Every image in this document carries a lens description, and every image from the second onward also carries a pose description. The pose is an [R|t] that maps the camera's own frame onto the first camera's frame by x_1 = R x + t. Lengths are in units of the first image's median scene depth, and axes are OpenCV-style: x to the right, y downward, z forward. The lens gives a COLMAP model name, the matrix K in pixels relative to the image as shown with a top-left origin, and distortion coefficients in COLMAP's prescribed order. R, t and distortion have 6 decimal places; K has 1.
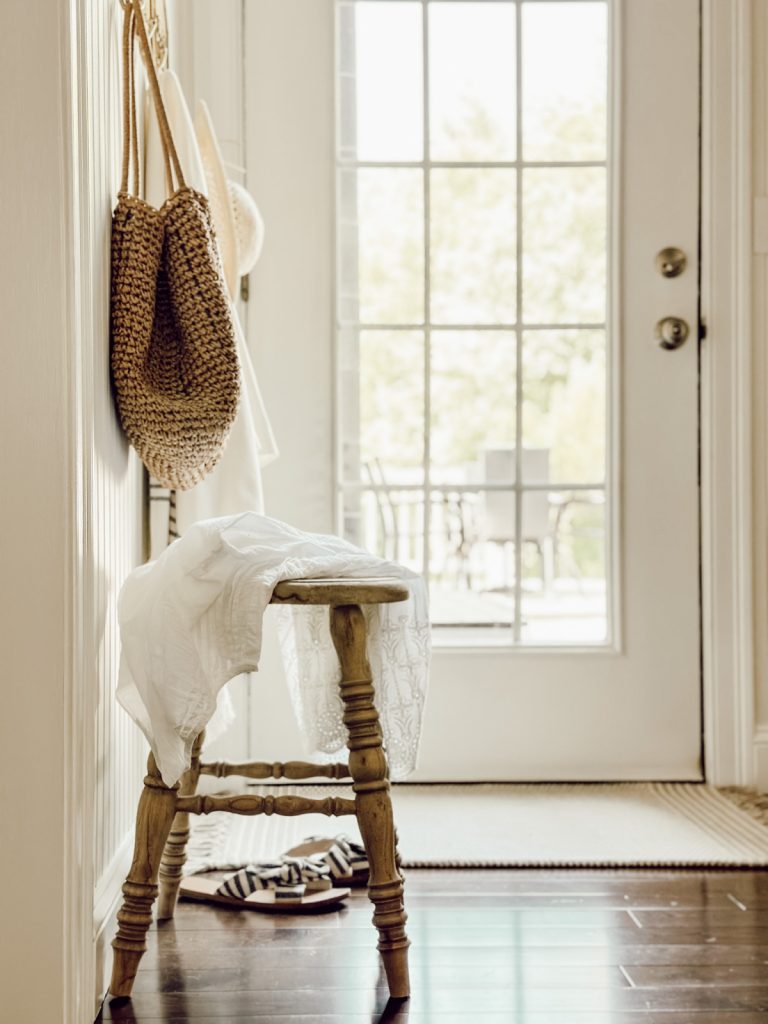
lens RADIAL K [[1446.6, 0, 373.5], [0, 1446.6, 515.4], [0, 0, 1]] dist [0.115499, 0.044013]
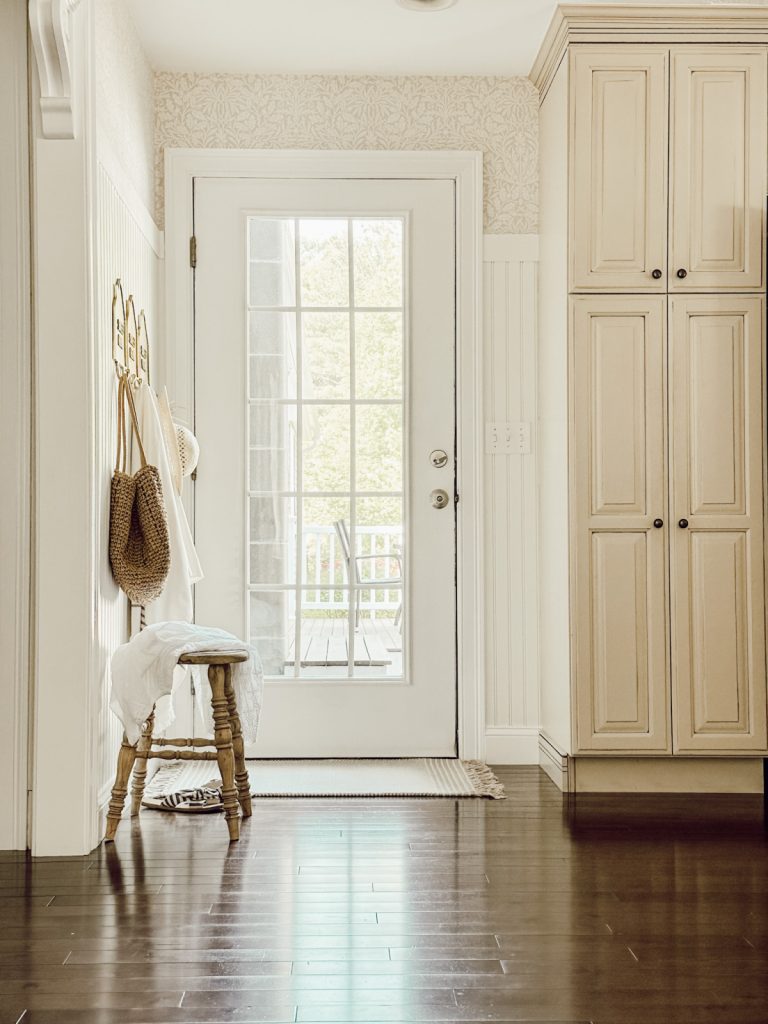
lens RADIAL K [[1351.5, 0, 384.0], [0, 1351.5, 512.0], [0, 0, 1]] dist [0.090426, -0.063068]
pose [[0.999989, 0.004433, 0.001530, 0.218531], [-0.004393, 0.999676, -0.025063, -0.110647], [-0.001640, 0.025056, 0.999685, -0.991716]]
